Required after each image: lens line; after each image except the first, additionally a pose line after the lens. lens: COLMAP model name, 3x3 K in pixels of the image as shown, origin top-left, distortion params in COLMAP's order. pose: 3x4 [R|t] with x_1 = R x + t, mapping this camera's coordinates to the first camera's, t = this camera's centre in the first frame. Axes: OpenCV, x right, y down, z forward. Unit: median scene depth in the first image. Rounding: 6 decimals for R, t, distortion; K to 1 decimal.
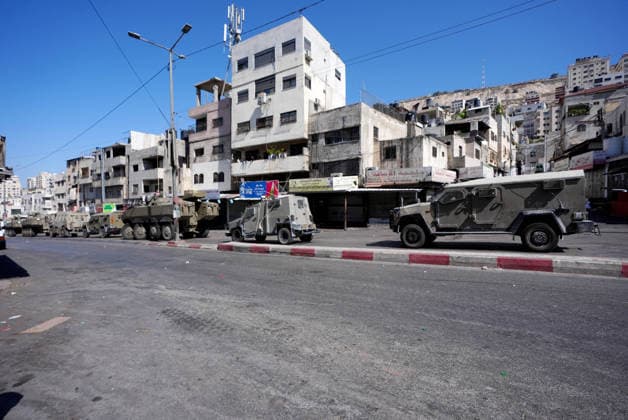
lens RADIAL K [[298.2, 0, 305.6], [0, 298.2, 213.5], [0, 0, 1]] dist [-0.040736, 0.008171]
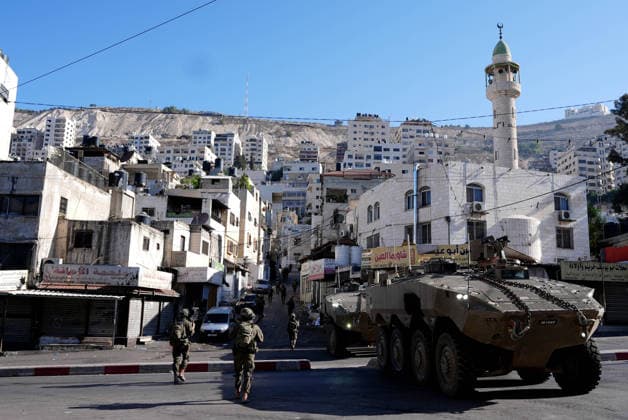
lens RADIAL K [[600.2, 0, 332.8], [0, 600.2, 212.6], [0, 0, 1]] dist [-0.011101, 0.000000]
pose [[0.766000, 0.130368, 0.629483, -0.110794], [-0.008775, 0.981250, -0.192542, -0.003073], [-0.642781, 0.141963, 0.752781, -0.306950]]
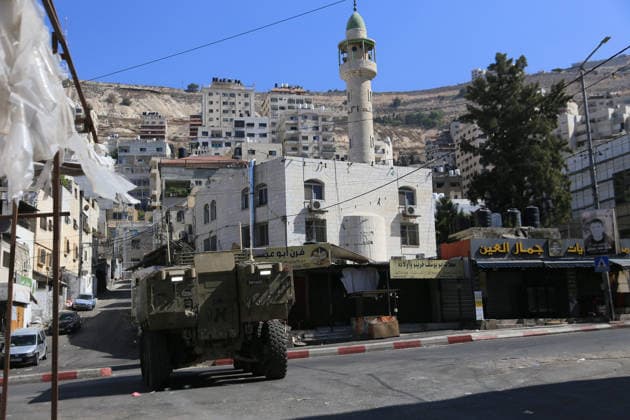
lens RADIAL K [[772.0, 0, 321.2], [0, 772.0, 204.0], [0, 0, 1]] dist [0.109087, 0.000000]
pose [[0.654857, 0.108200, 0.747967, -0.214921], [0.048747, 0.981590, -0.184674, 0.019198], [-0.754179, 0.157397, 0.637527, -0.523441]]
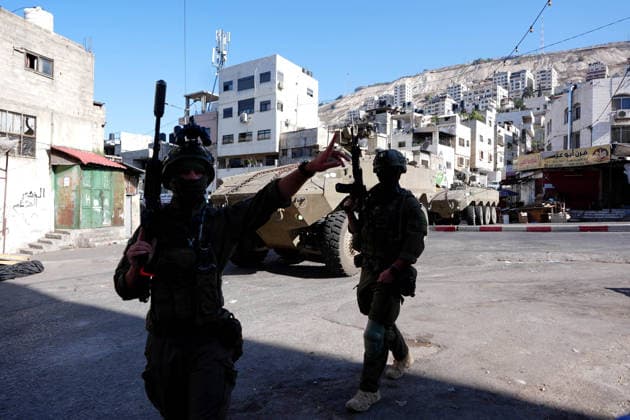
lens RADIAL K [[404.5, 0, 290.3], [0, 404.5, 212.6], [0, 0, 1]] dist [-0.074040, 0.024468]
pose [[0.998939, 0.016641, -0.042933, 0.106789], [-0.016924, 0.999837, -0.006228, 0.009010], [0.042822, 0.006948, 0.999059, -0.554944]]
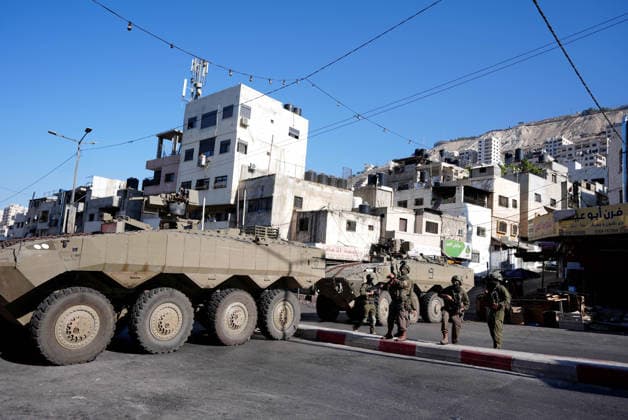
lens RADIAL K [[458.1, 0, 306.0], [0, 458.1, 206.0], [0, 0, 1]] dist [0.020317, 0.004698]
pose [[0.983782, 0.047984, -0.172832, 0.400631], [-0.076390, 0.983885, -0.161663, -0.016357], [0.162290, 0.172244, 0.971594, -0.341872]]
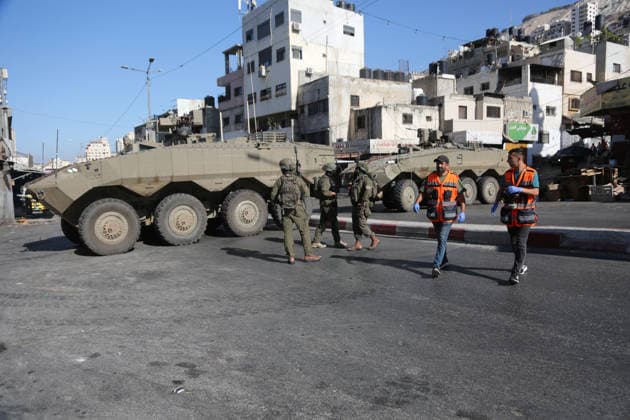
lens RADIAL K [[444.1, 0, 307.5], [0, 444.1, 211.4], [0, 0, 1]] dist [-0.089331, 0.038513]
pose [[0.934518, 0.017960, -0.355463, 0.475956], [0.010324, 0.996938, 0.077513, -0.017154], [0.355766, -0.076107, 0.931471, -0.345855]]
